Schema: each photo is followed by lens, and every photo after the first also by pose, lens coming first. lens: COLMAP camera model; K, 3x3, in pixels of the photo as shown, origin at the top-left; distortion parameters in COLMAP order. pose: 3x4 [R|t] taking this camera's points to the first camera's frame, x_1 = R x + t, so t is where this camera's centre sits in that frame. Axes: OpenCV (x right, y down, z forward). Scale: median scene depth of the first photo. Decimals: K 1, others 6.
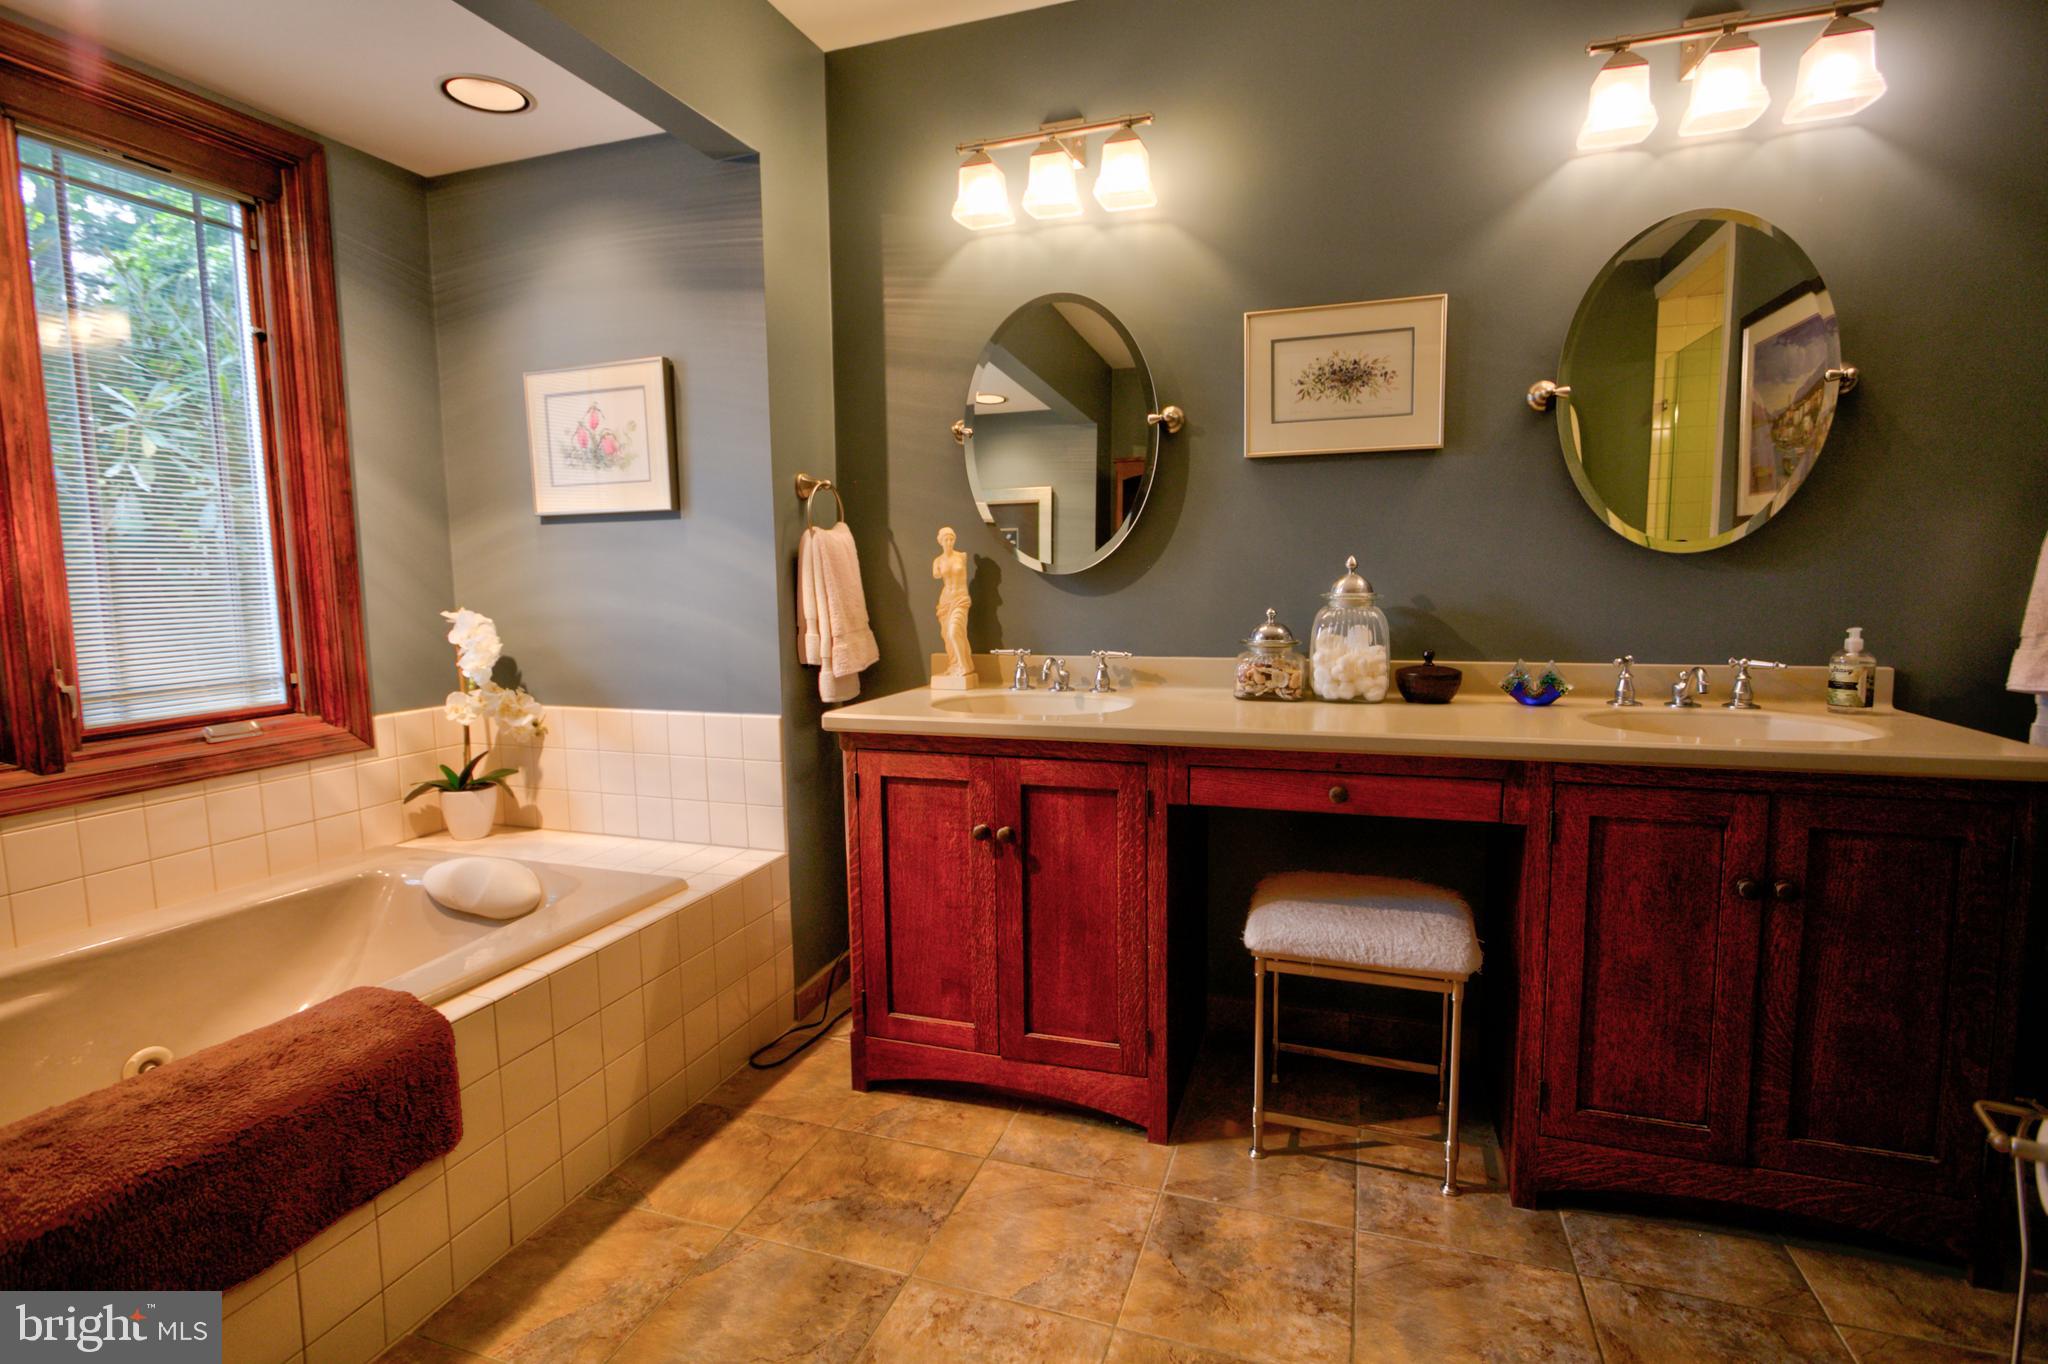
lens RADIAL K [[973.0, 0, 1019.5], [0, 973.0, 671.6], [0, 0, 1]] dist [-0.001012, 0.000834]
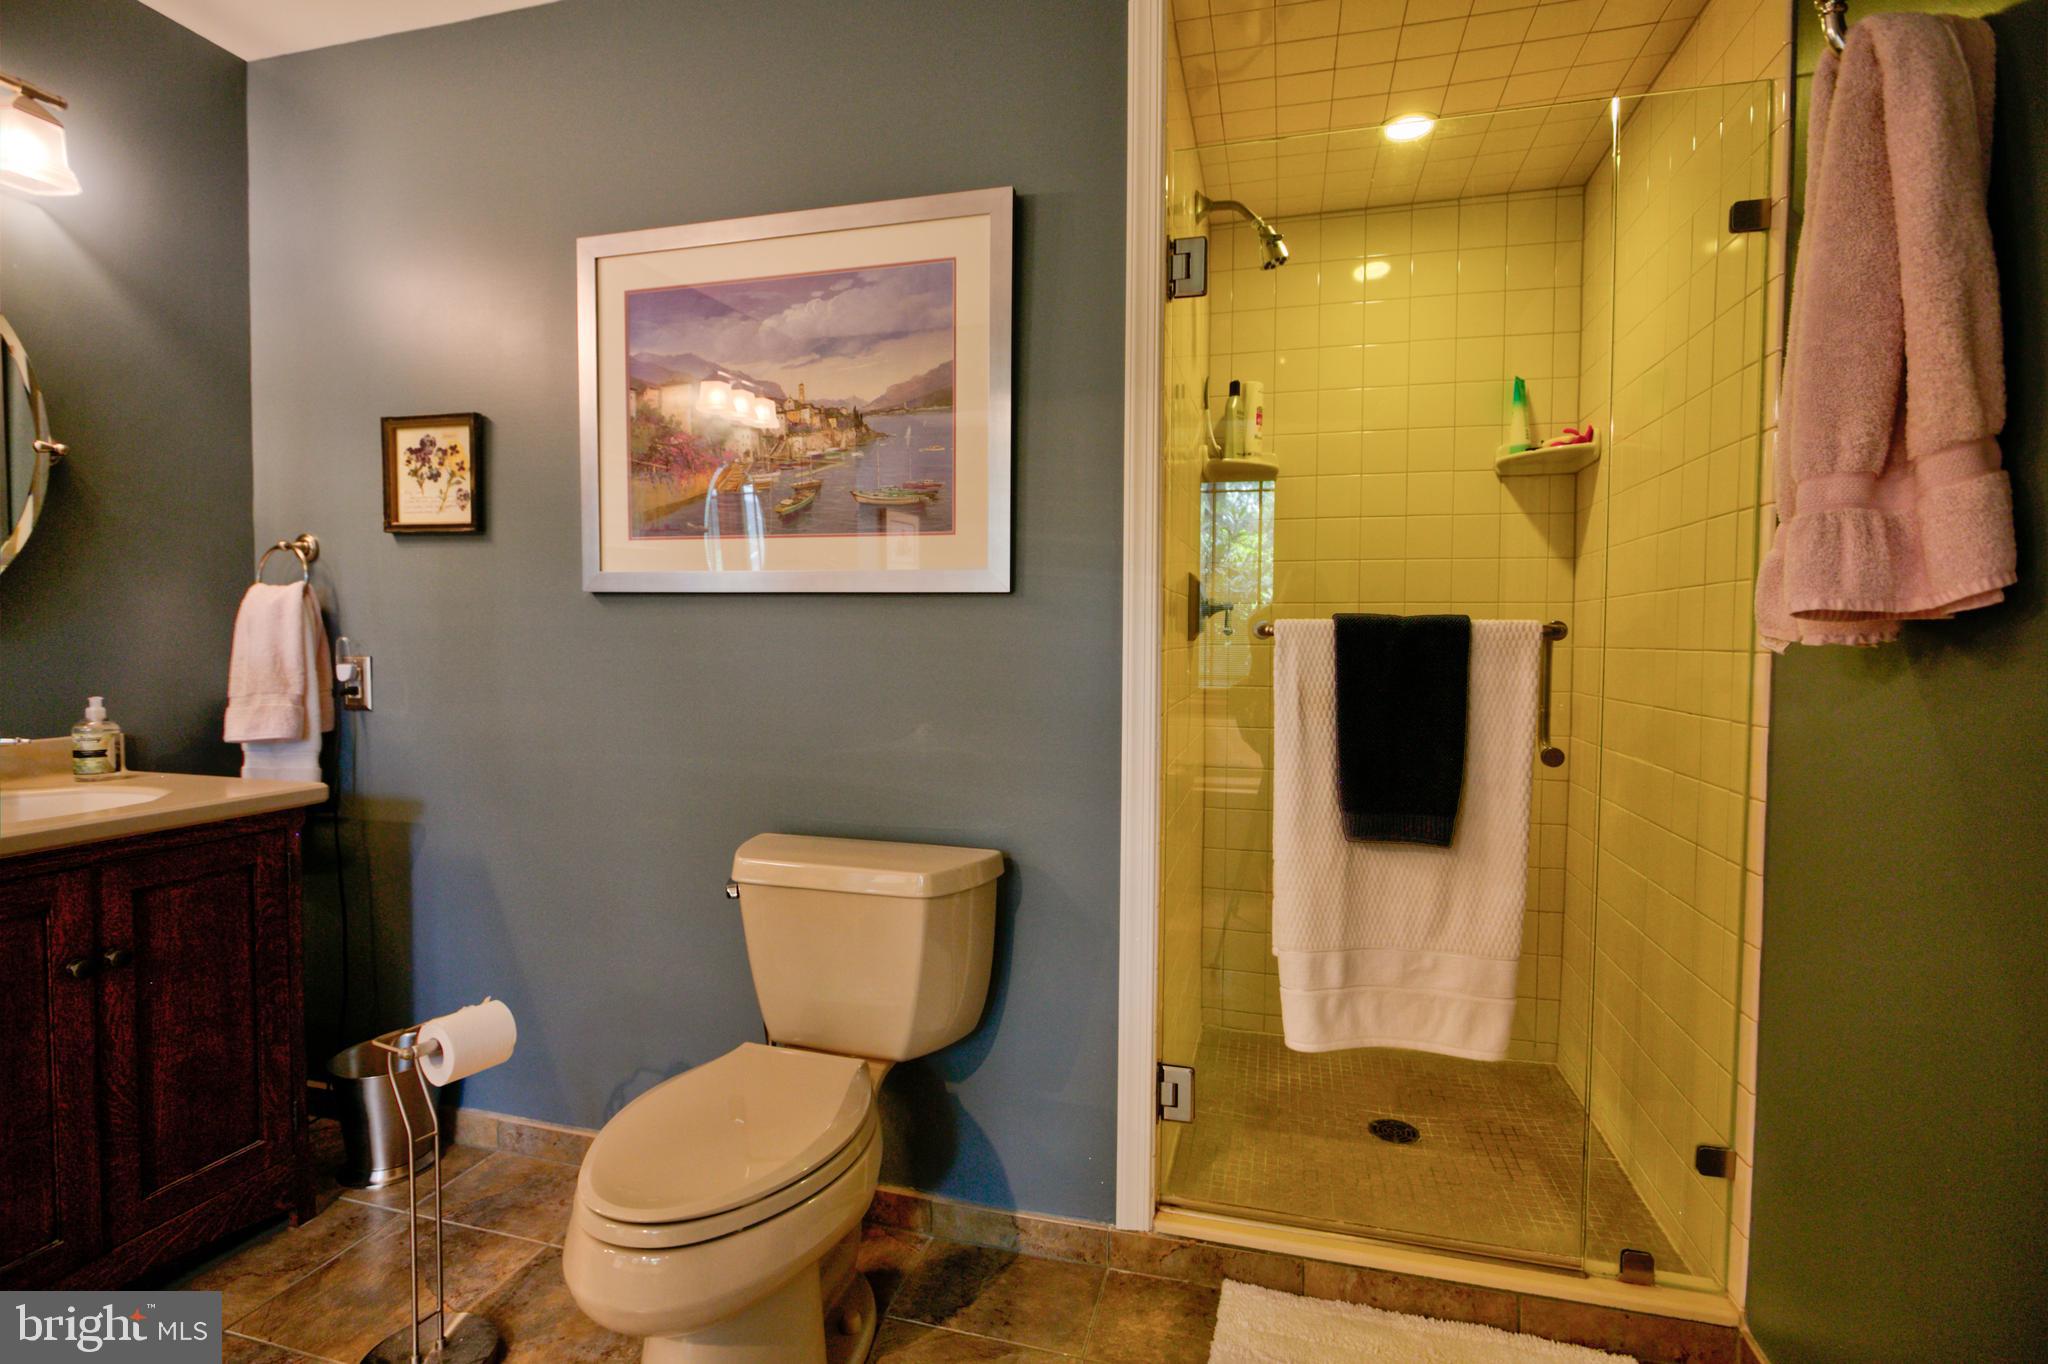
lens RADIAL K [[973.0, 0, 1019.5], [0, 973.0, 671.6], [0, 0, 1]] dist [-0.001012, 0.000834]
pose [[-0.059602, -0.024296, 0.997926, -1.584021], [0.096399, 0.994891, 0.029980, -0.058957], [-0.993557, 0.097986, -0.056956, 0.587780]]
